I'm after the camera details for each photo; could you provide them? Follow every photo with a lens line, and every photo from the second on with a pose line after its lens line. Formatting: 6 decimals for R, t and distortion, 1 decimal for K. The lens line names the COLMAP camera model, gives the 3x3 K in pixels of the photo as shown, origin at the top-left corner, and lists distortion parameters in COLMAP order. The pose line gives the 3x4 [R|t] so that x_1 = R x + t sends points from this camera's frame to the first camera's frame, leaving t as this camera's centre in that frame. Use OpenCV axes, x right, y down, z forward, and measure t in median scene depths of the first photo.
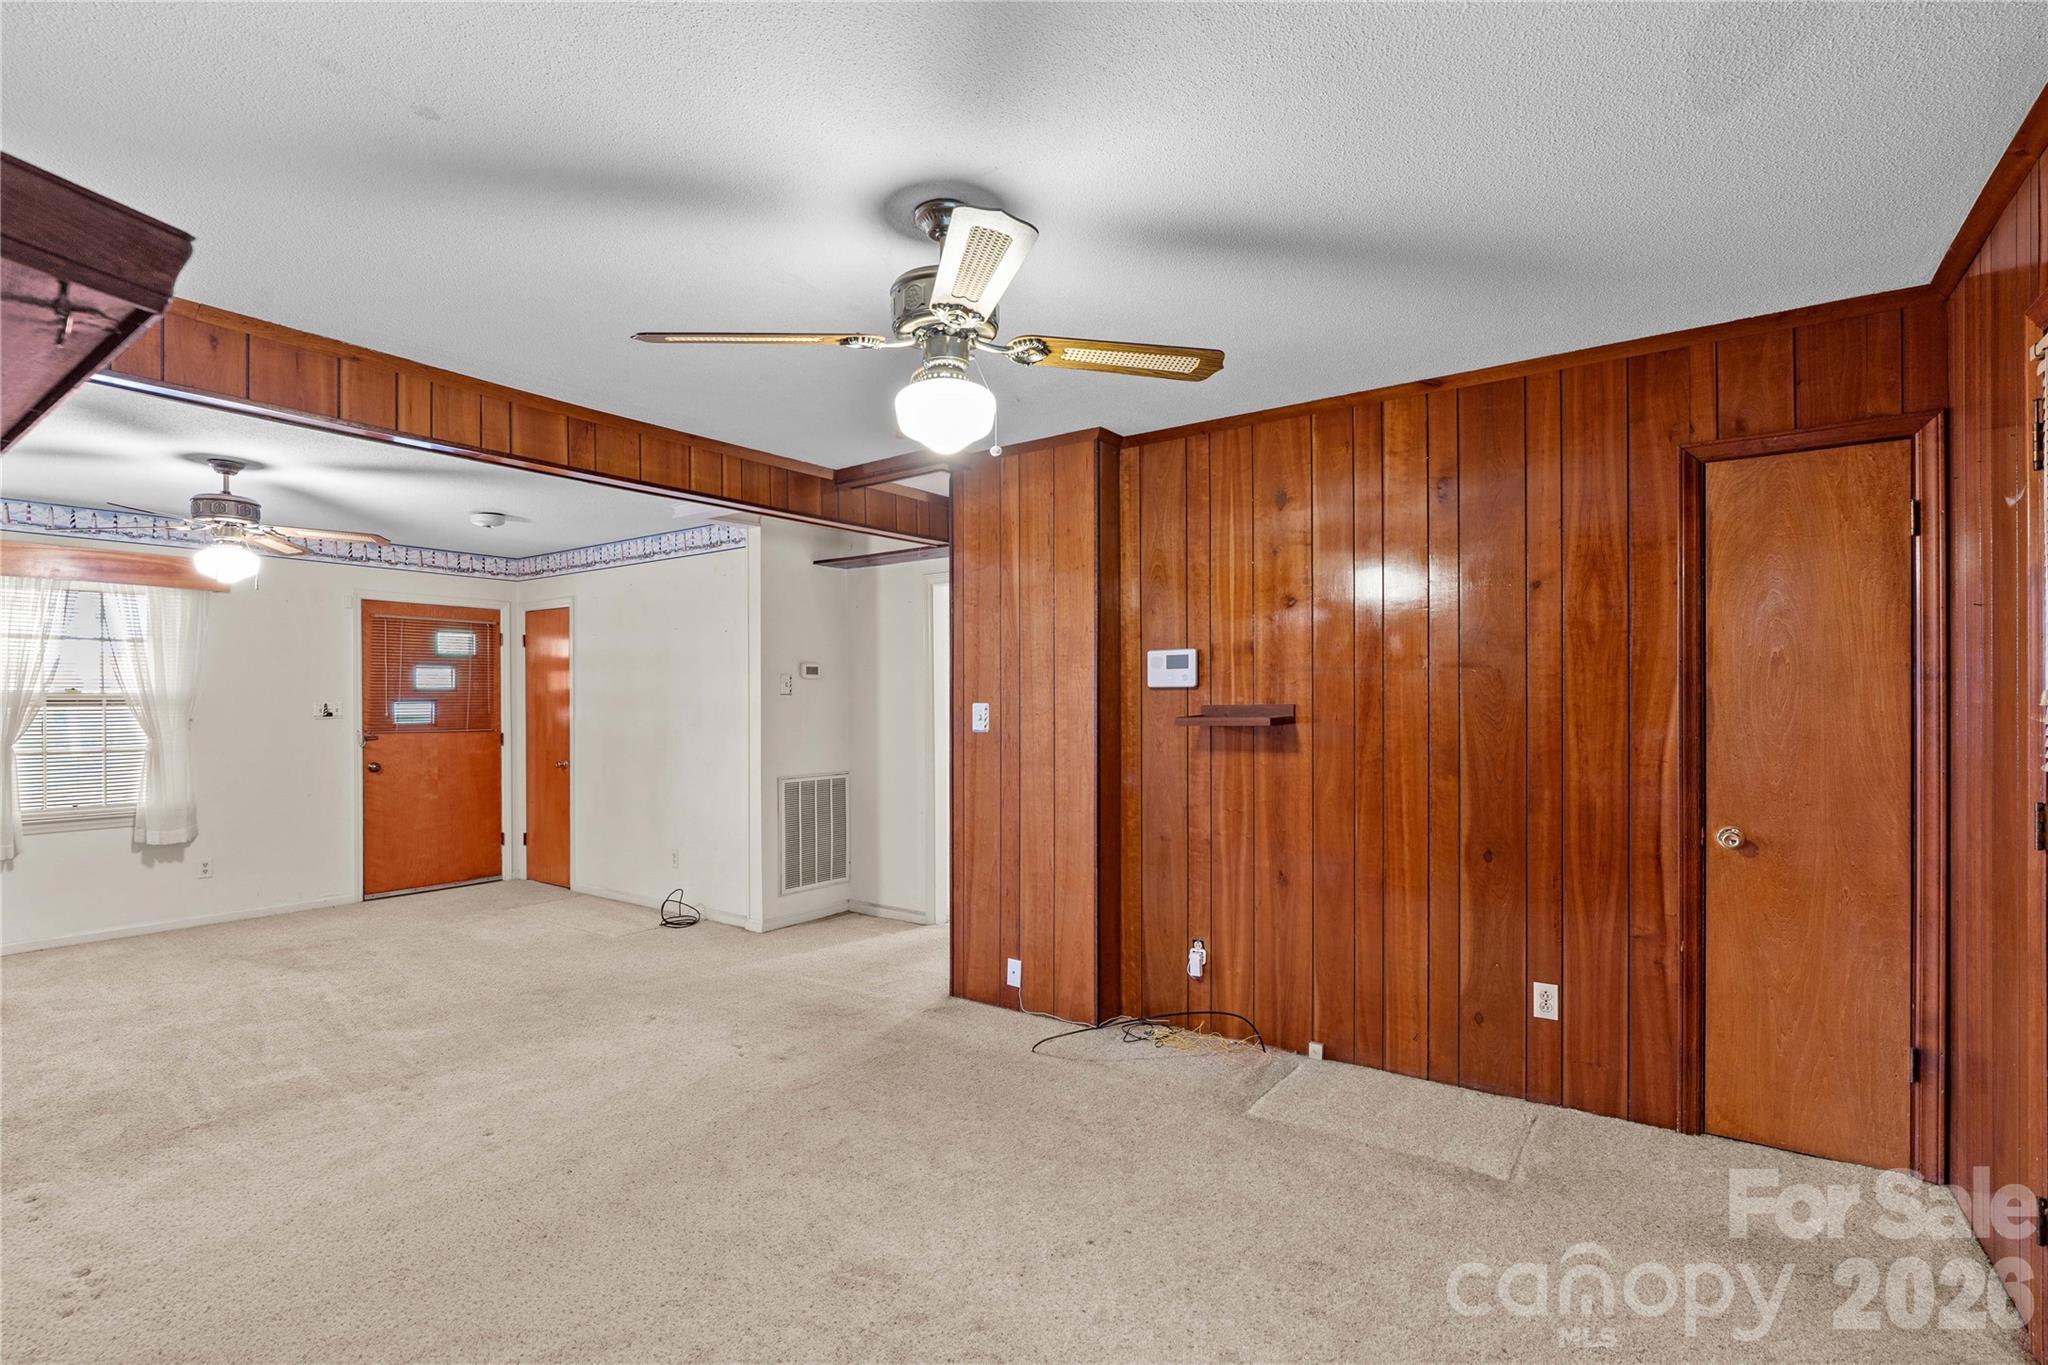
lens RADIAL K [[950.3, 0, 1017.2], [0, 950.3, 700.7], [0, 0, 1]] dist [-0.019161, 0.007438]
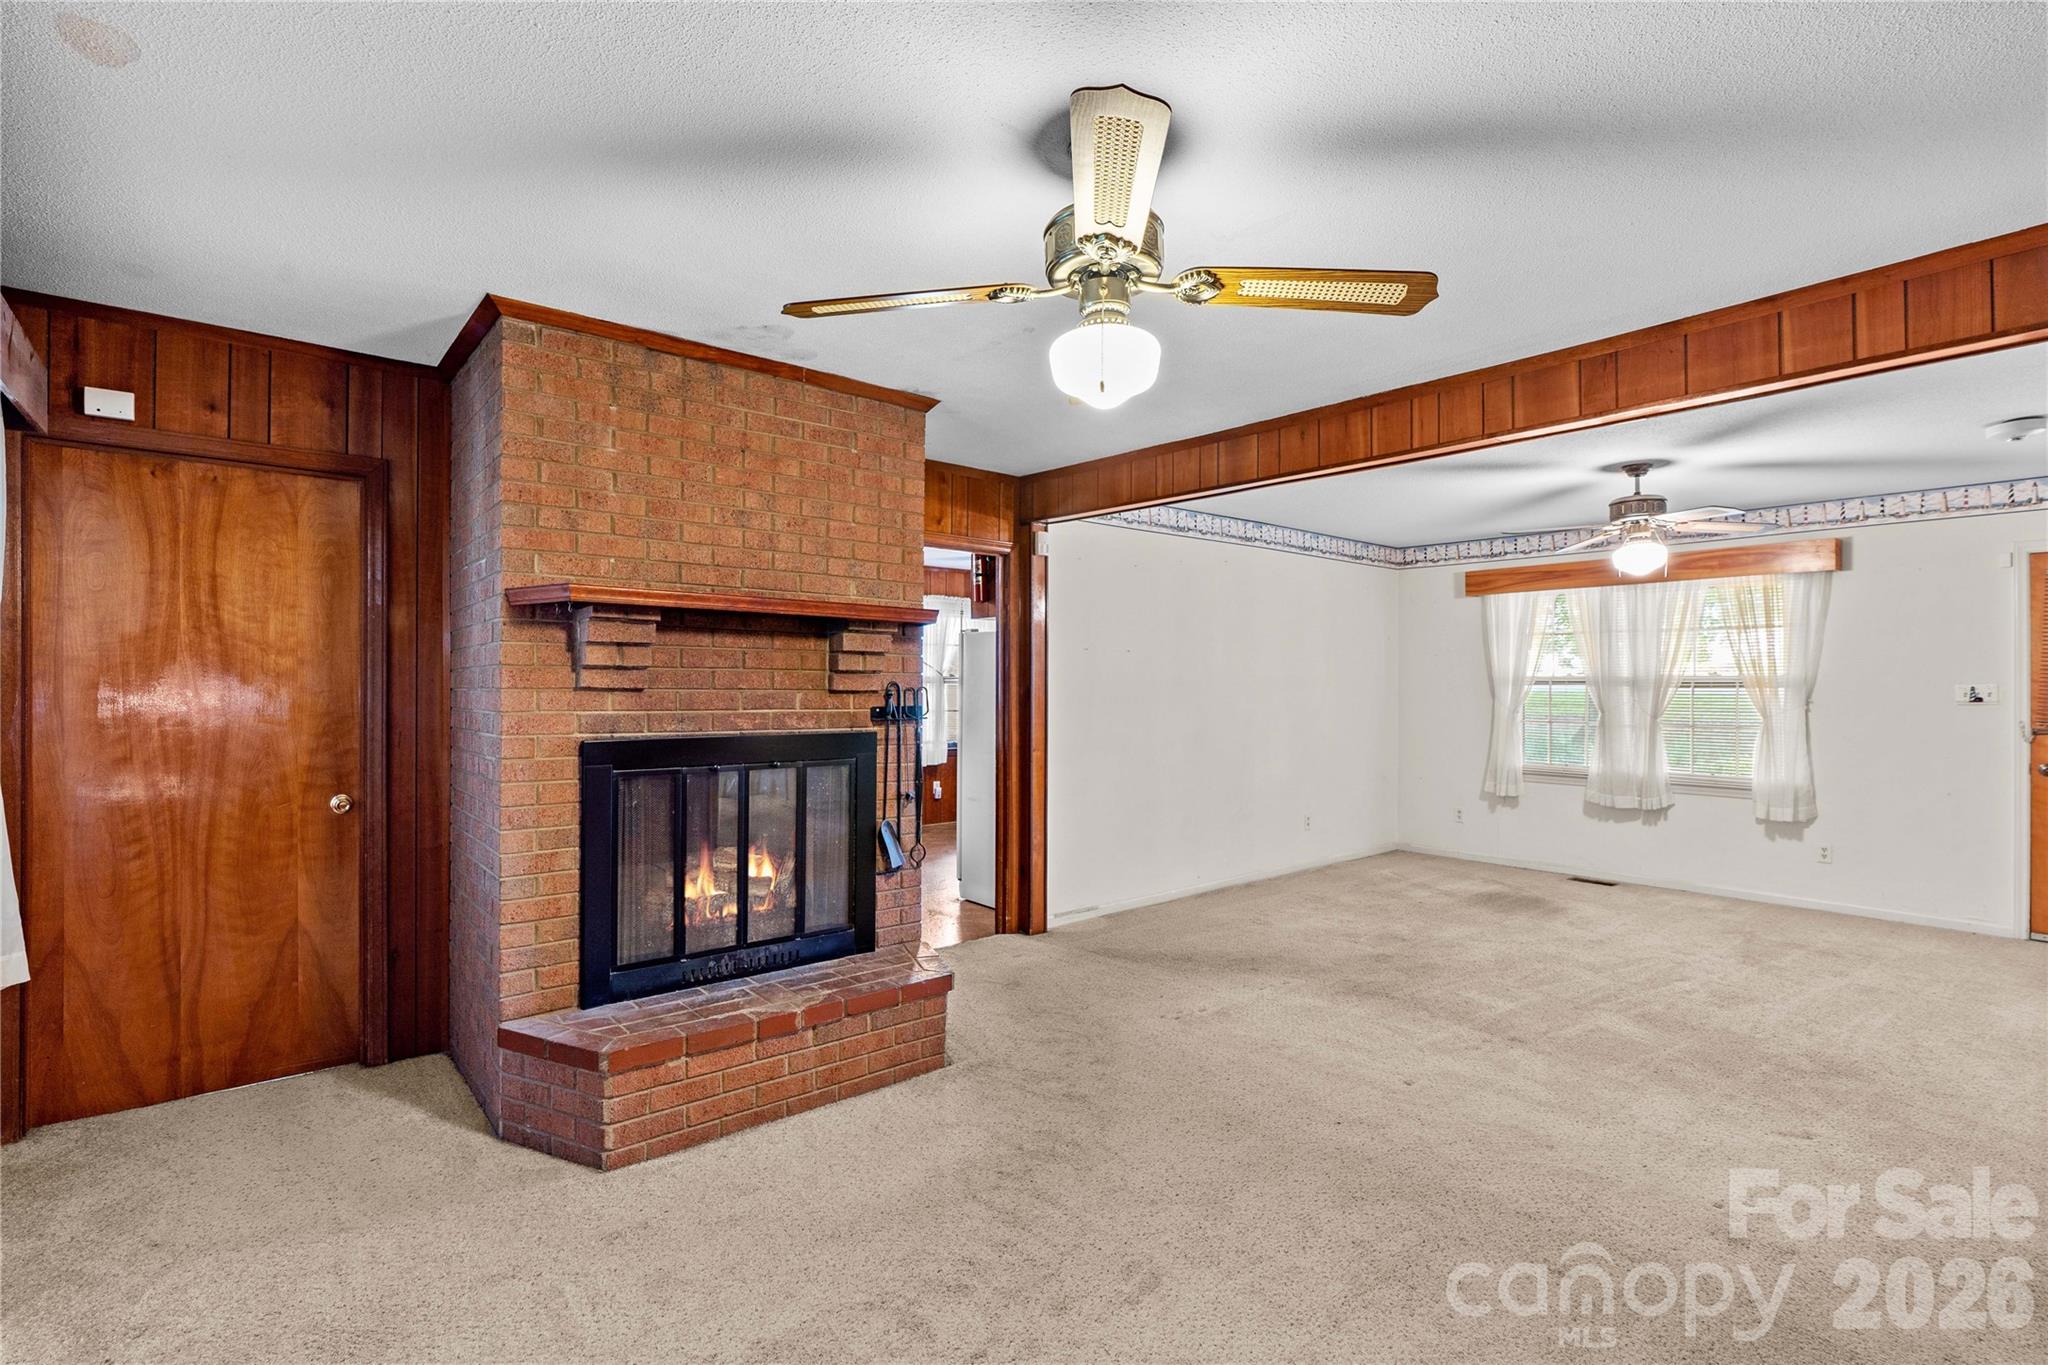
lens RADIAL K [[944.2, 0, 1014.1], [0, 944.2, 678.9], [0, 0, 1]] dist [-0.020259, 0.007767]
pose [[-0.257511, -0.003494, -0.966269, 0.373315], [-0.001253, 0.999994, -0.003282, 0.000330], [0.966274, 0.000365, -0.257514, 0.530841]]
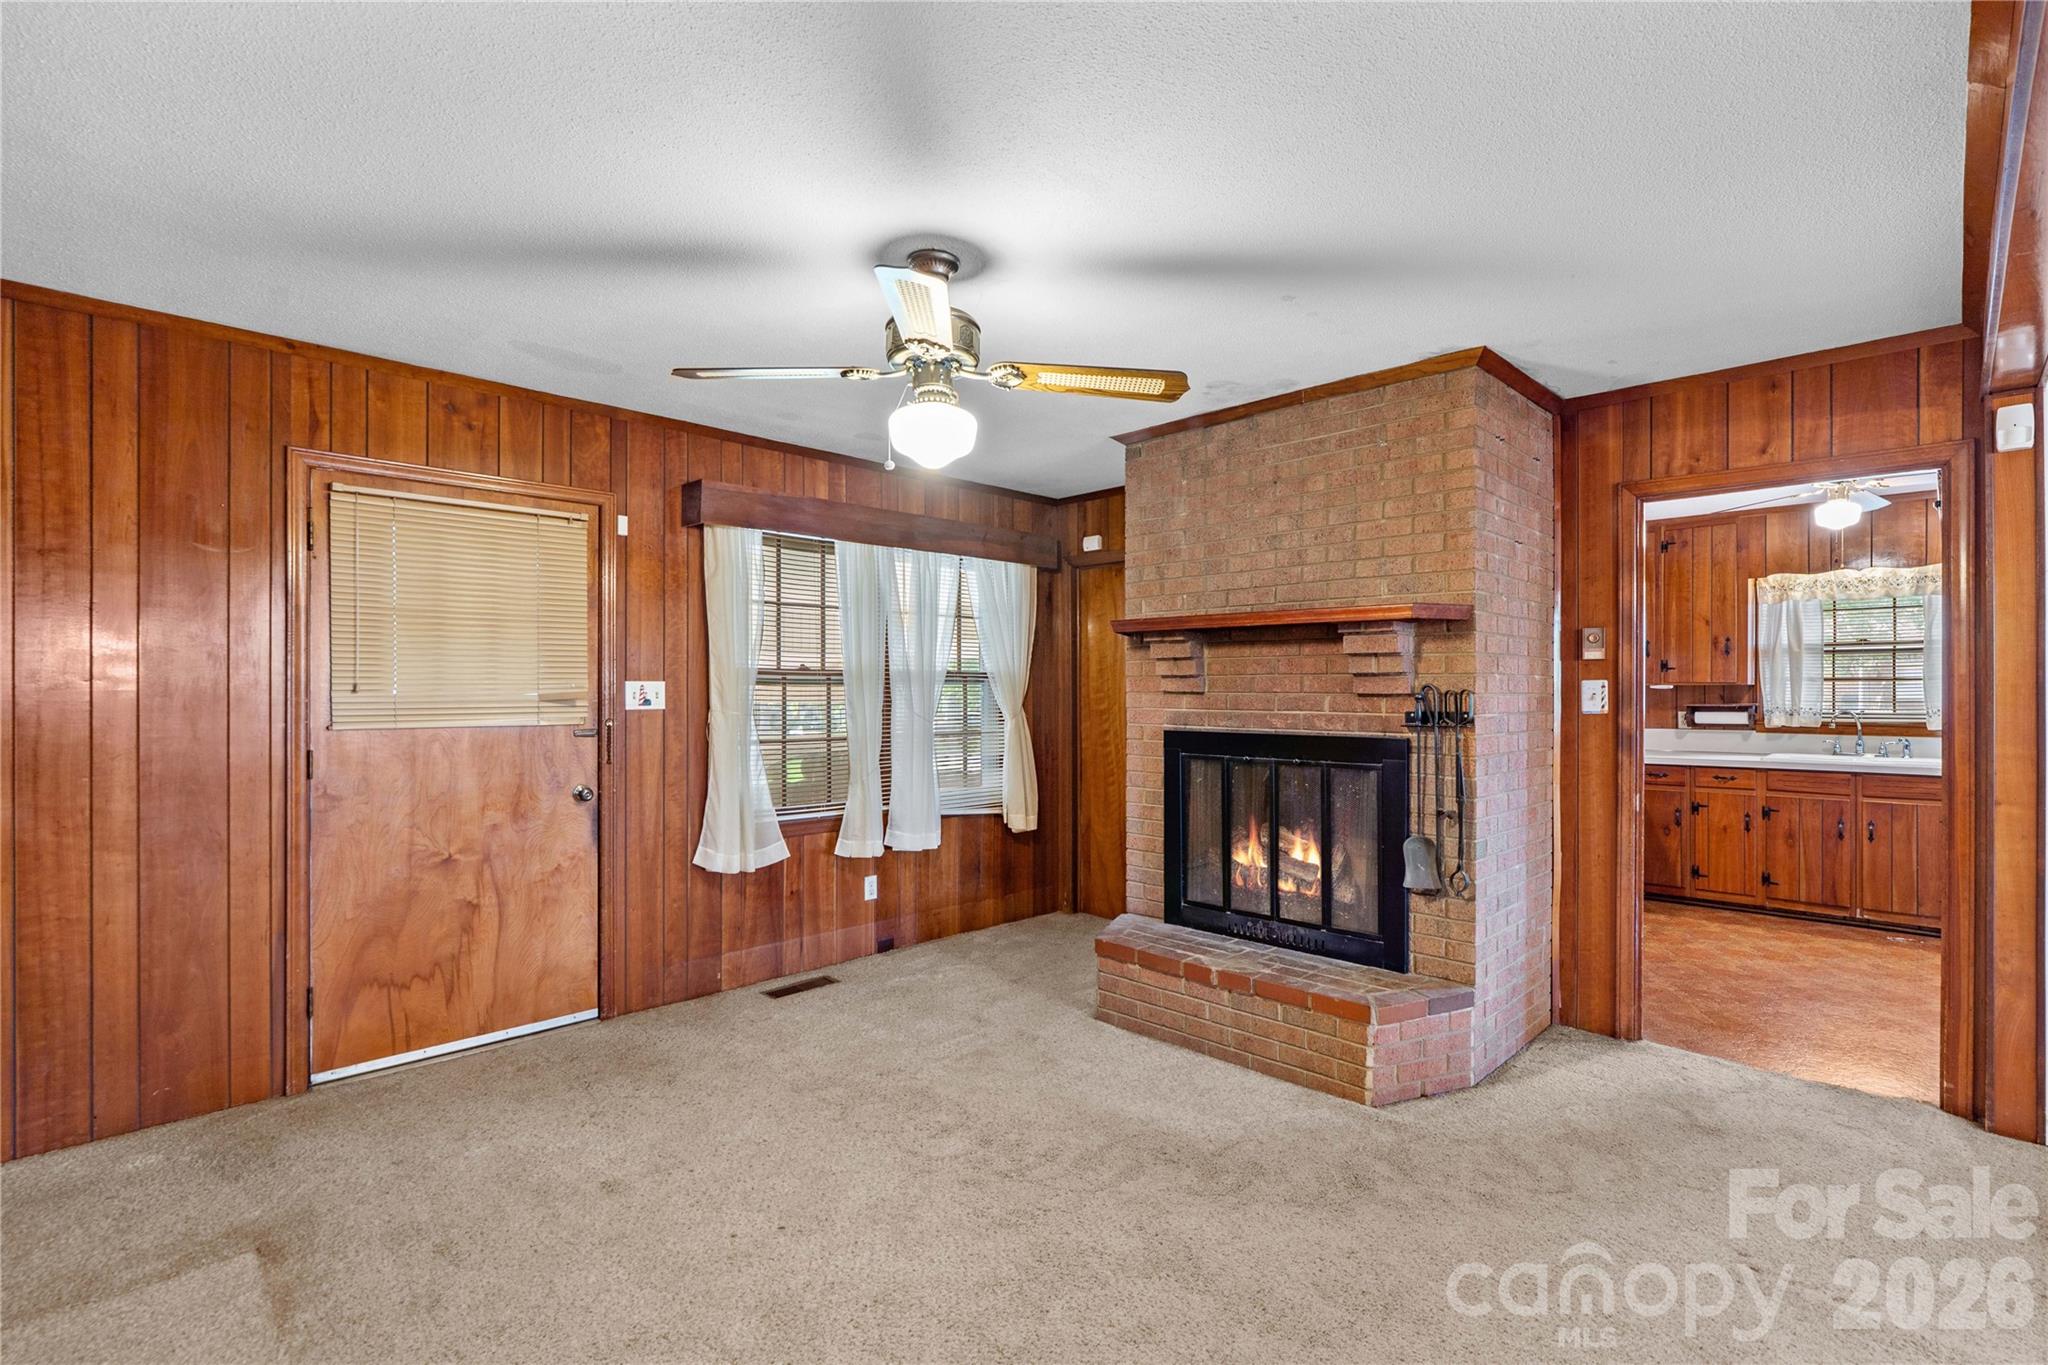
lens RADIAL K [[940.8, 0, 1026.7], [0, 940.8, 692.2], [0, 0, 1]] dist [-0.017713, 0.007626]
pose [[-0.985809, 0.004657, 0.167805, -0.173134], [0.004479, 0.999989, -0.001441, 0.005769], [-0.167810, -0.000669, -0.985819, 0.968669]]
